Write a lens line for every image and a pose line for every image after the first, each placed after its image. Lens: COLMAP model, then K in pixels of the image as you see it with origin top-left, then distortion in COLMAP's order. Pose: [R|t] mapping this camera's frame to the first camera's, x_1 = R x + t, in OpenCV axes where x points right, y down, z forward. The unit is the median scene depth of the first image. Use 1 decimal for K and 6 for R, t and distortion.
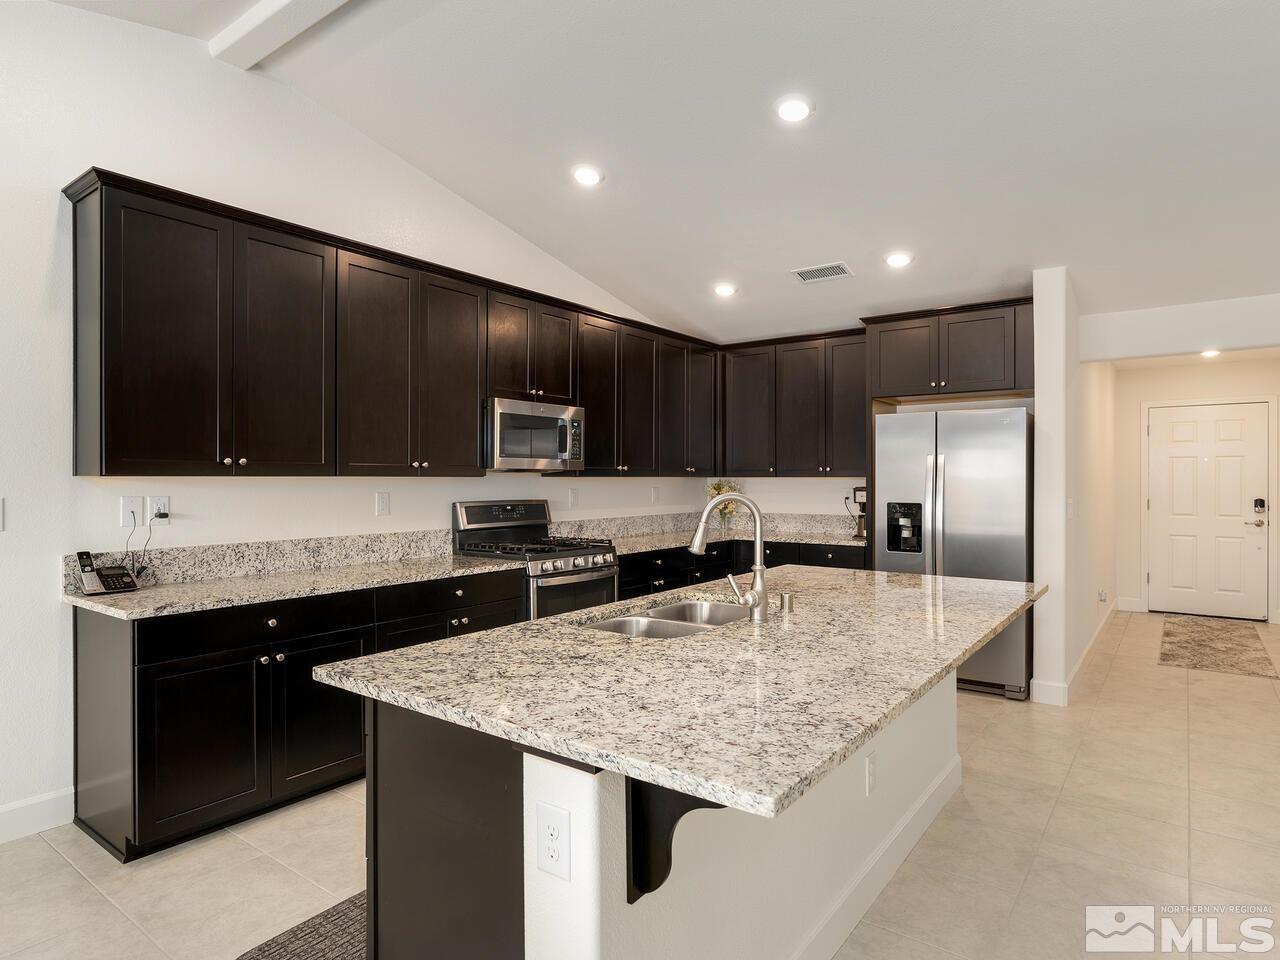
lens RADIAL K [[742.5, 0, 640.0], [0, 742.5, 480.0], [0, 0, 1]] dist [-0.001175, -0.000340]
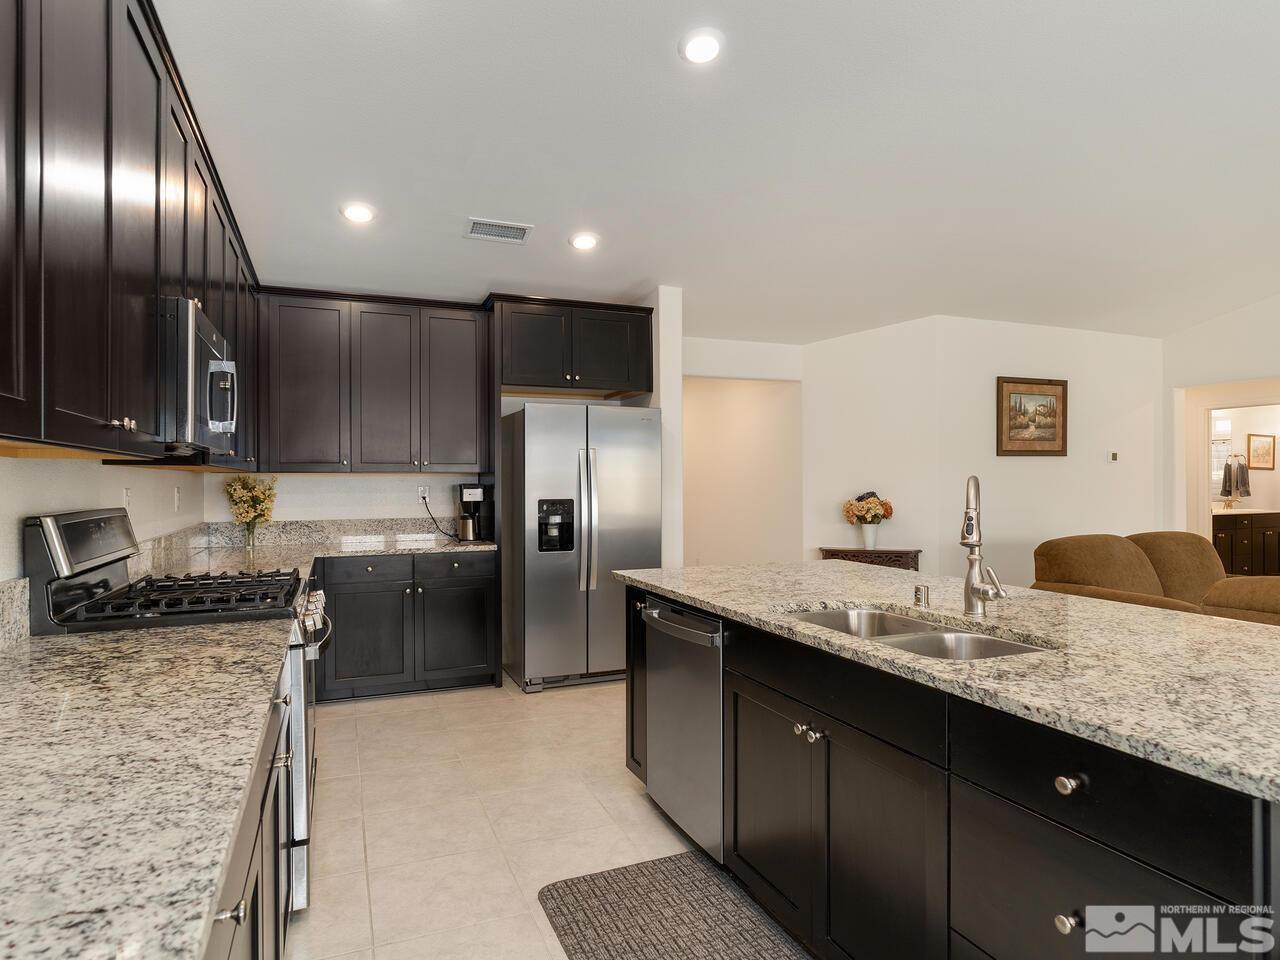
lens RADIAL K [[742.5, 0, 640.0], [0, 742.5, 480.0], [0, 0, 1]] dist [-0.001175, -0.000340]
pose [[0.518911, 0.002737, 0.854824, -0.399495], [0.002105, 0.999988, -0.004480, 0.010635], [-0.854825, 0.004124, 0.518899, 0.426134]]
